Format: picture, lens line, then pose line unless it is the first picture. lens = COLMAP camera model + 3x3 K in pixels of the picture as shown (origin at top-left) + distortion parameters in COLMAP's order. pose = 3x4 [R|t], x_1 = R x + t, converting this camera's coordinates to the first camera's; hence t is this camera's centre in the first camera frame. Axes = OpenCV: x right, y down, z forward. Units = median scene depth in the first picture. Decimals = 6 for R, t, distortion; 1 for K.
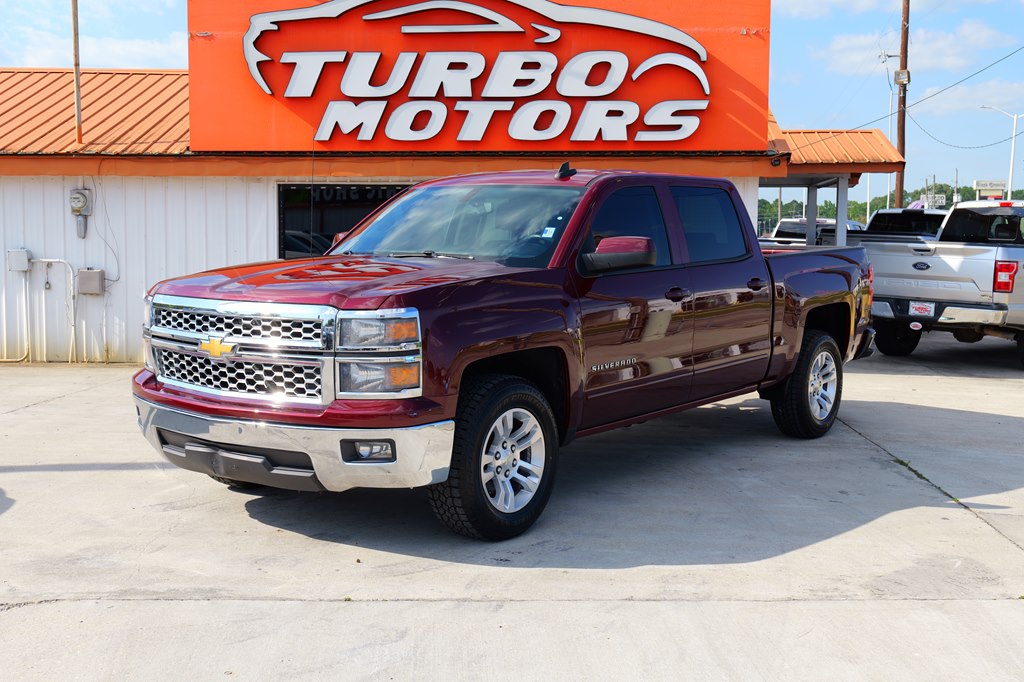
lens RADIAL K [[1157.4, 0, 502.5], [0, 1157.4, 331.8], [0, 0, 1]] dist [0.000623, 0.000000]
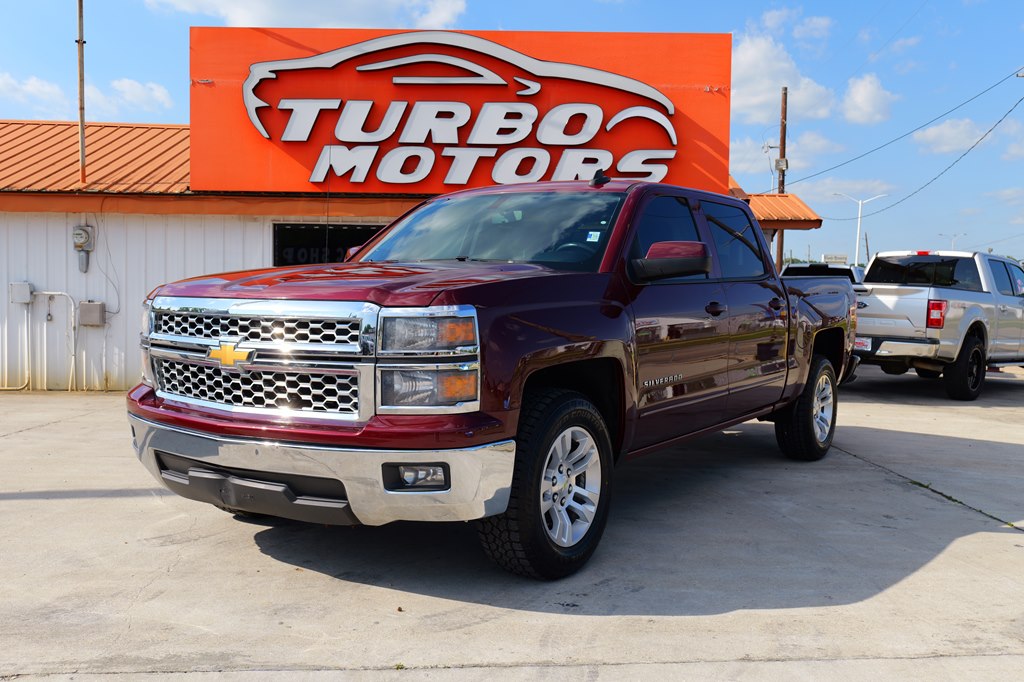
lens RADIAL K [[941.5, 0, 508.3], [0, 941.5, 339.5], [0, 0, 1]] dist [0.000066, 0.000000]
pose [[0.997594, 0.005139, 0.069140, -0.042067], [-0.002529, 0.999283, -0.037775, 0.012963], [-0.069284, 0.037509, 0.996892, 0.138468]]
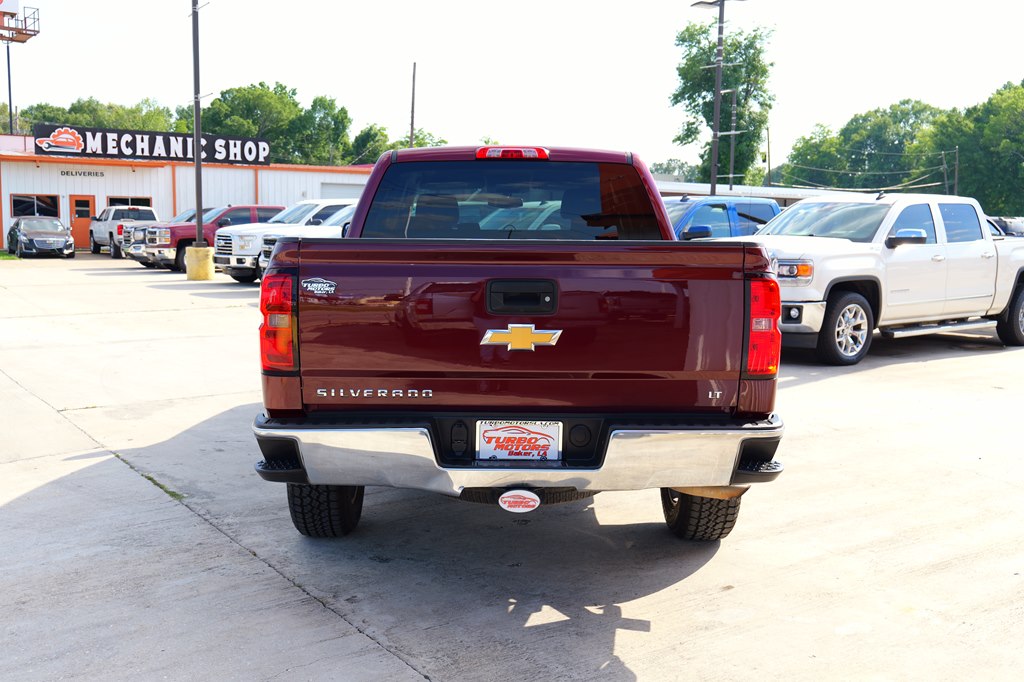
lens RADIAL K [[1002.2, 0, 512.5], [0, 1002.2, 338.3], [0, 0, 1]] dist [0.003043, 0.000000]
pose [[-0.770078, 0.049498, -0.636027, 0.392654], [-0.072810, 0.983652, 0.164707, -0.083756], [0.633782, 0.173146, -0.753884, 1.081438]]
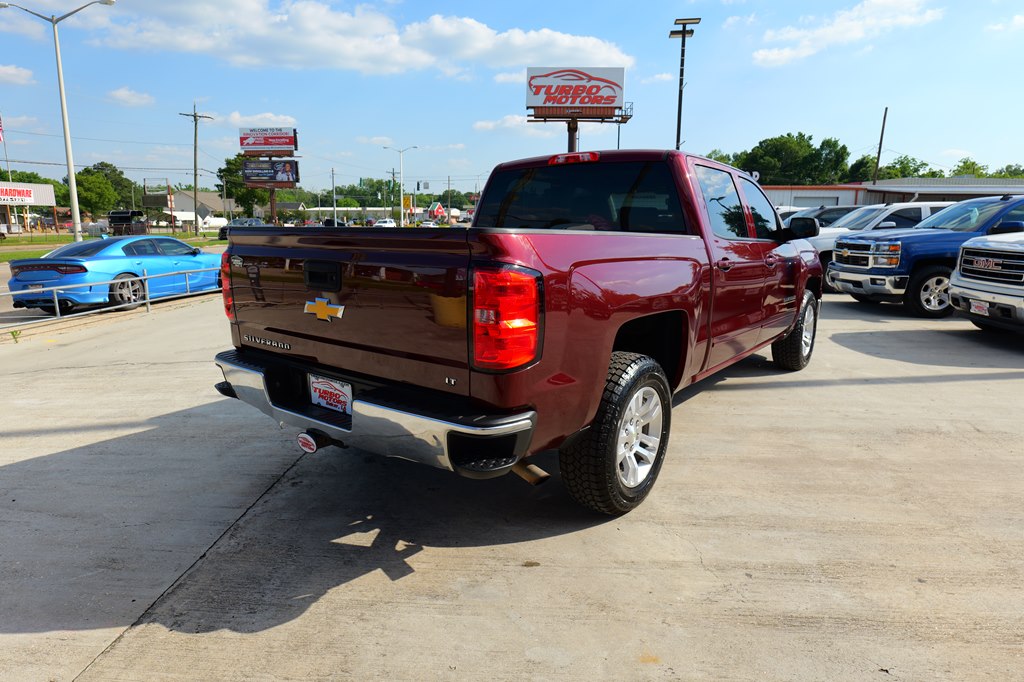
lens RADIAL K [[592.8, 0, 515.4], [0, 592.8, 339.8], [0, 0, 1]] dist [-0.022663, 0.008741]
pose [[-0.999483, -0.008858, -0.030894, 0.129632], [-0.016901, 0.962481, 0.270821, -0.082983], [0.027336, 0.271203, -0.962134, 1.065299]]
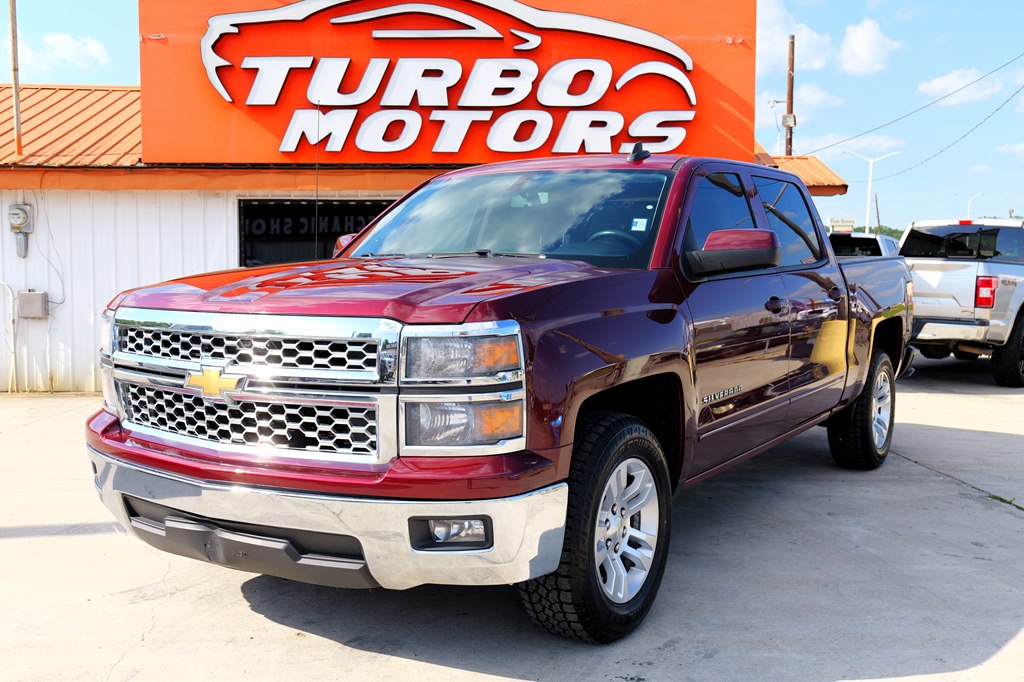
lens RADIAL K [[1025.0, 0, 503.7], [0, 1025.0, 340.4], [0, 0, 1]] dist [0.002253, 0.000000]
pose [[0.996257, -0.010588, 0.085784, -0.058478], [0.011639, 0.999863, -0.011760, -0.000820], [-0.085648, 0.012715, 0.996244, 0.173160]]
